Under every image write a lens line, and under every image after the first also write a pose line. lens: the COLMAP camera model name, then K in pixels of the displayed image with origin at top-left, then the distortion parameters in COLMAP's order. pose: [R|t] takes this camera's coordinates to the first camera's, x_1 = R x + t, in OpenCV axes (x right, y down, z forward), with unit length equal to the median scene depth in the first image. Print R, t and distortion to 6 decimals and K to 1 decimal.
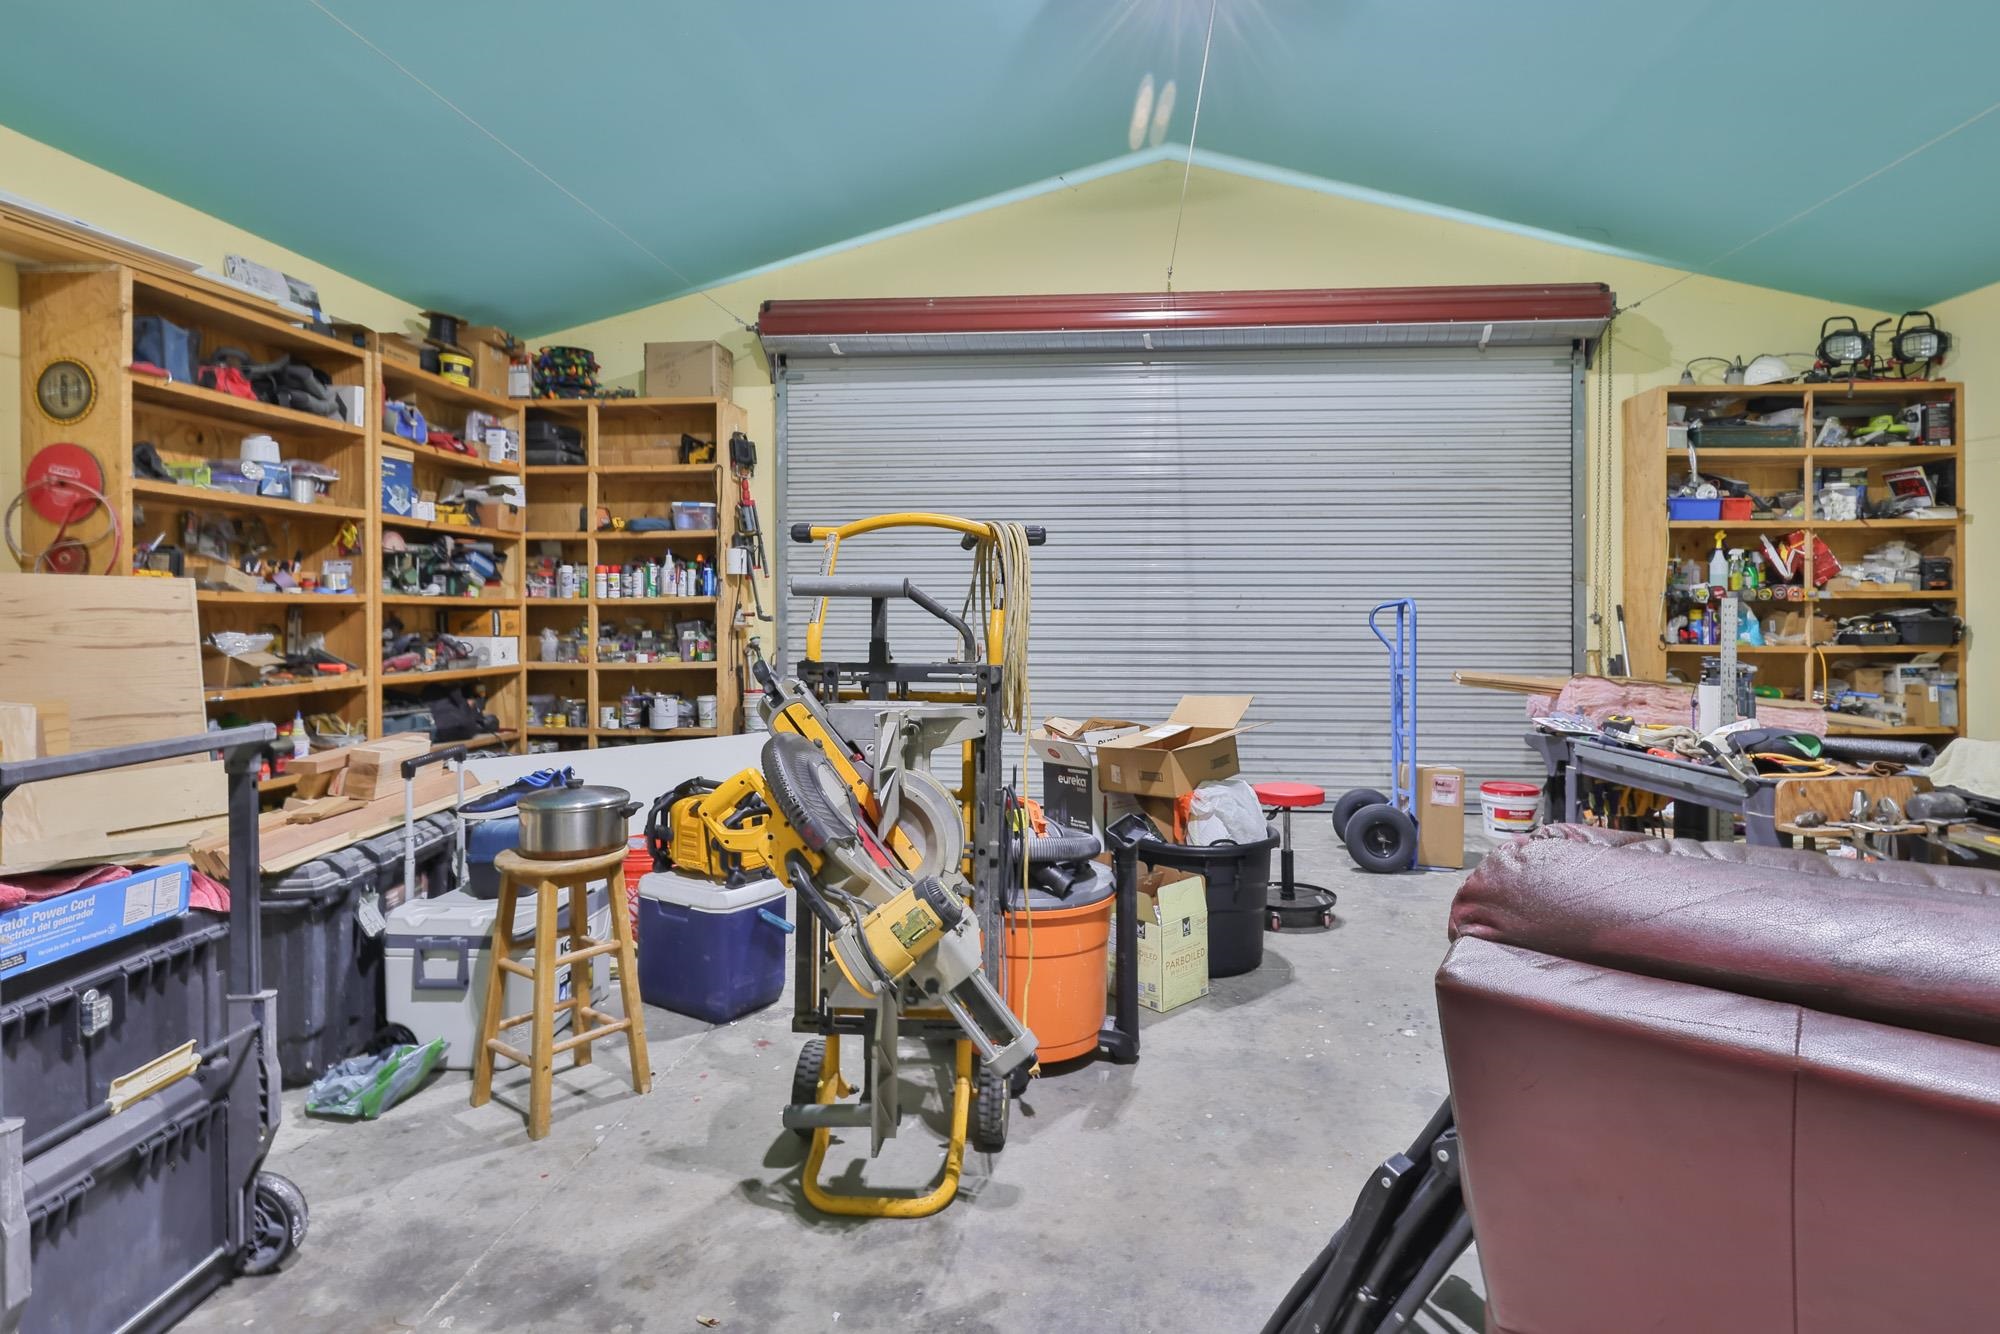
lens RADIAL K [[968.2, 0, 995.9], [0, 968.2, 620.5], [0, 0, 1]] dist [0.000358, -0.007377]
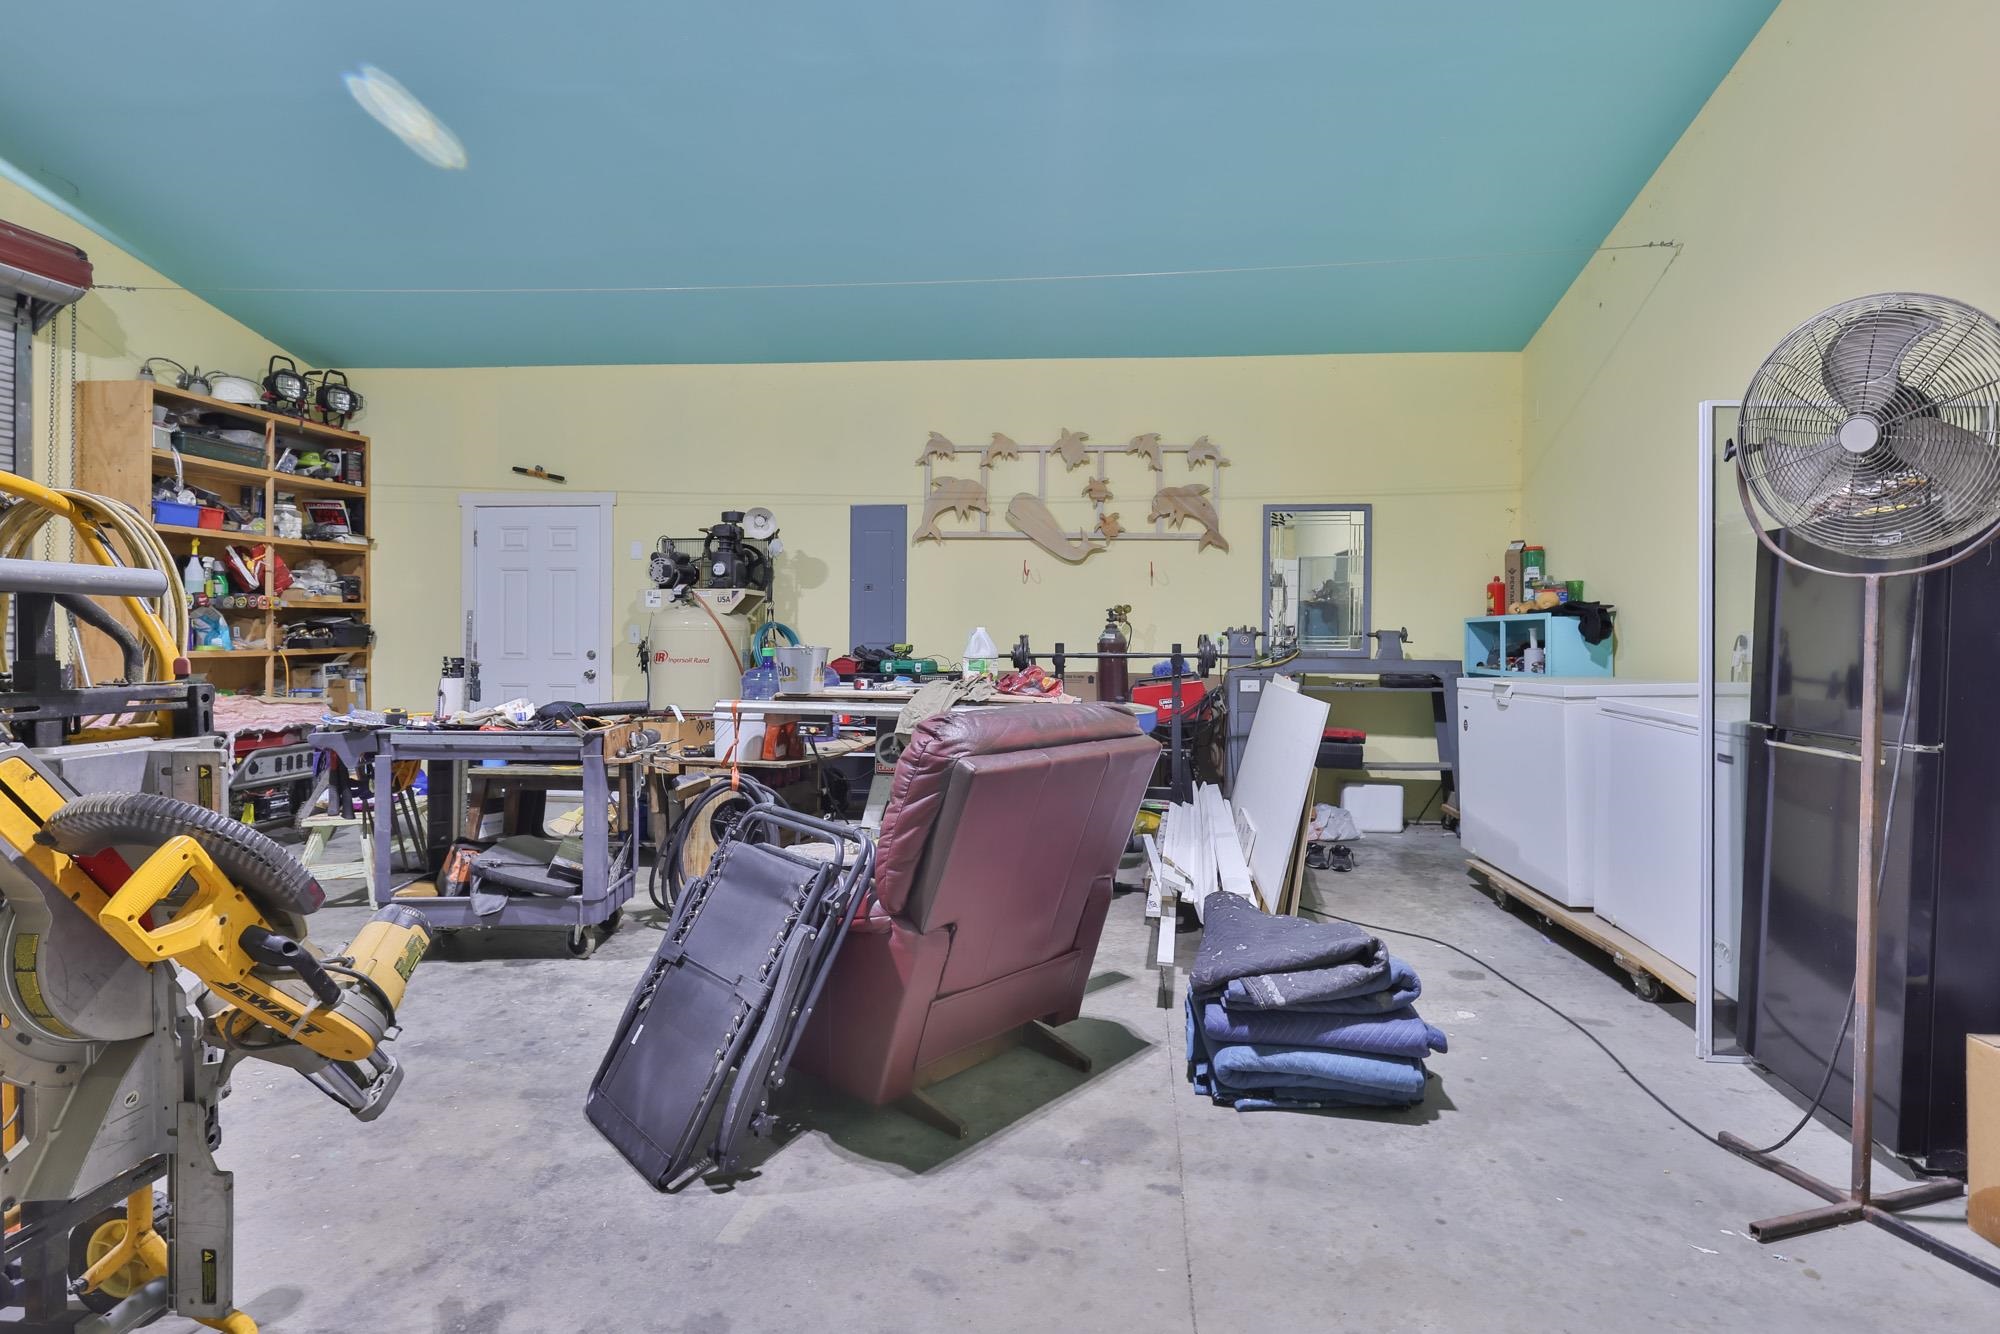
lens RADIAL K [[949.6, 0, 1040.8], [0, 949.6, 646.5], [0, 0, 1]] dist [-0.001422, -0.000175]
pose [[0.027728, -0.018686, 0.999441, -0.219449], [-0.003073, 0.999819, 0.018778, -0.000313], [-0.999611, -0.003591, 0.027666, 0.083075]]
